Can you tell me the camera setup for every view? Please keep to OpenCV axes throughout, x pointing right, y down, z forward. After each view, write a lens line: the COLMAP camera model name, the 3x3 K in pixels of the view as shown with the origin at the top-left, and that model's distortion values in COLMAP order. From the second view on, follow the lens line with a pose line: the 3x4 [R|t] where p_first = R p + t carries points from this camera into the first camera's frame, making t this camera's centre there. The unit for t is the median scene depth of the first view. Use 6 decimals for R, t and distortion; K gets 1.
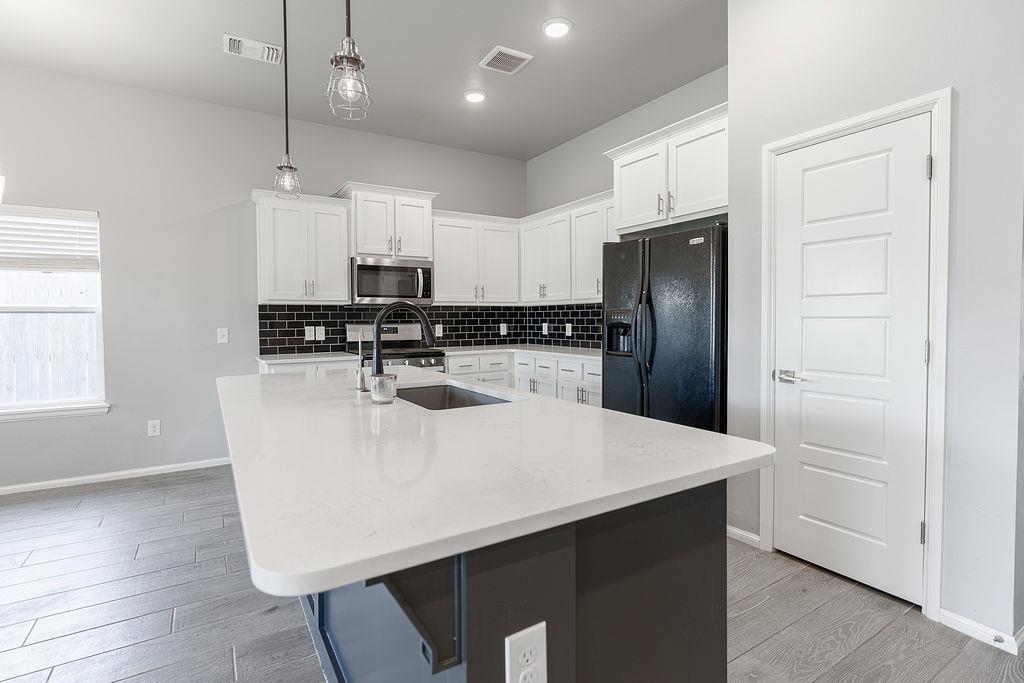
lens RADIAL K [[474.0, 0, 486.2], [0, 474.0, 329.9], [0, 0, 1]] dist [-0.008795, 0.003006]
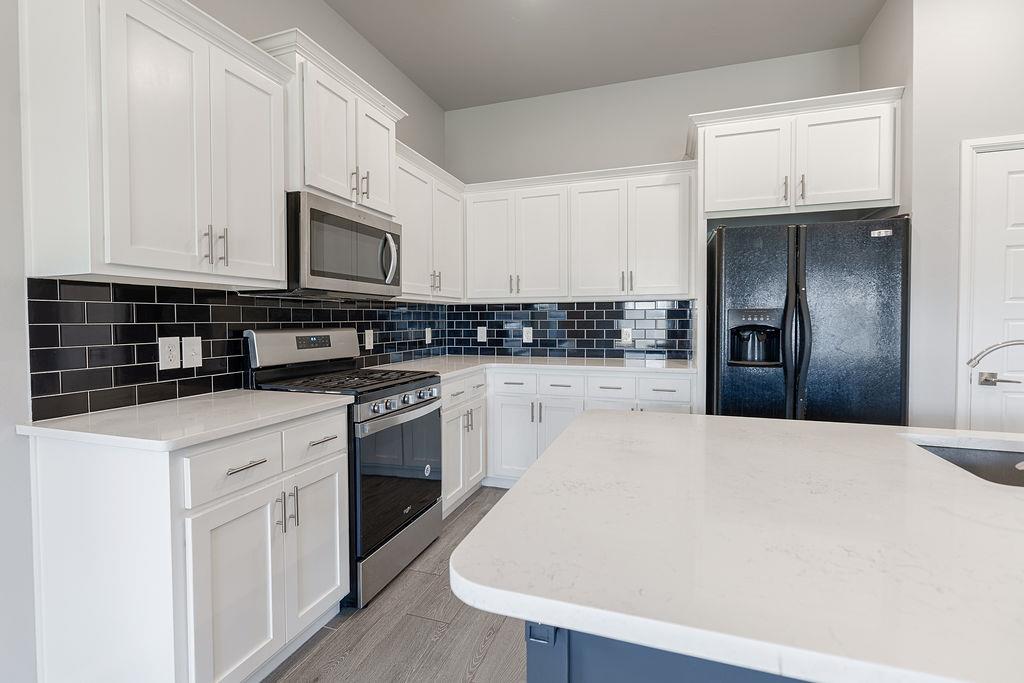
lens RADIAL K [[474.0, 0, 505.2], [0, 474.0, 329.5], [0, 0, 1]] dist [-0.008795, 0.003006]
pose [[0.767917, -0.008677, 0.640490, -0.430815], [0.014405, 0.999889, -0.003726, -0.008514], [-0.640387, 0.012088, 0.767957, 0.496618]]
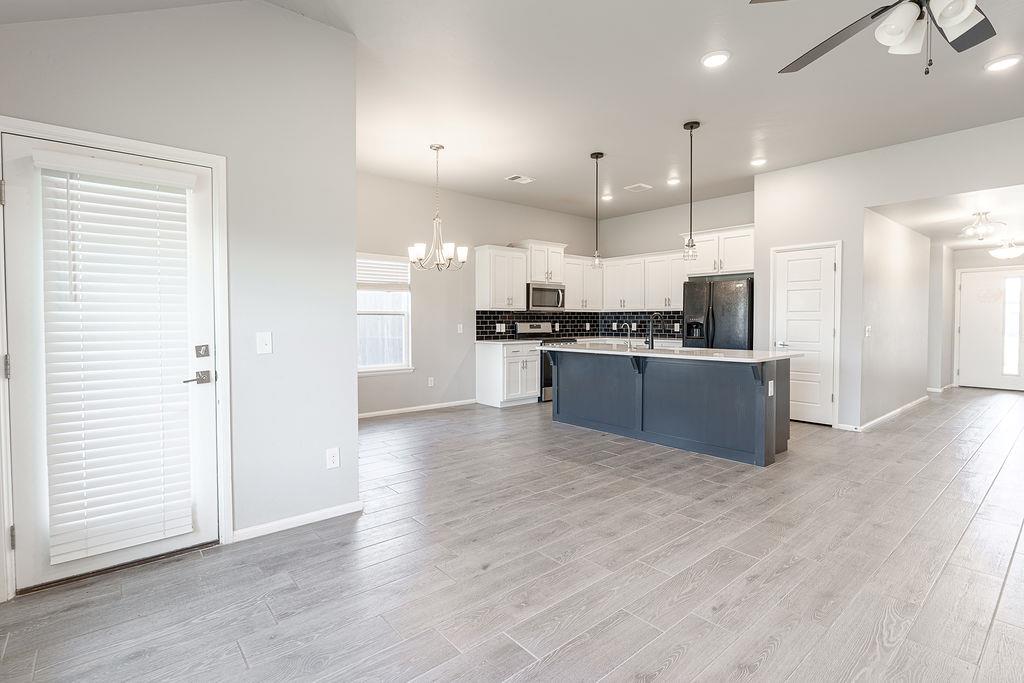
lens RADIAL K [[474.0, 0, 486.4], [0, 474.0, 328.6], [0, 0, 1]] dist [-0.008795, 0.003006]
pose [[0.990391, 0.004260, 0.138230, -0.672117], [-0.003333, 0.999970, -0.006937, 0.022260], [-0.138256, 0.006410, 0.990376, -0.669969]]
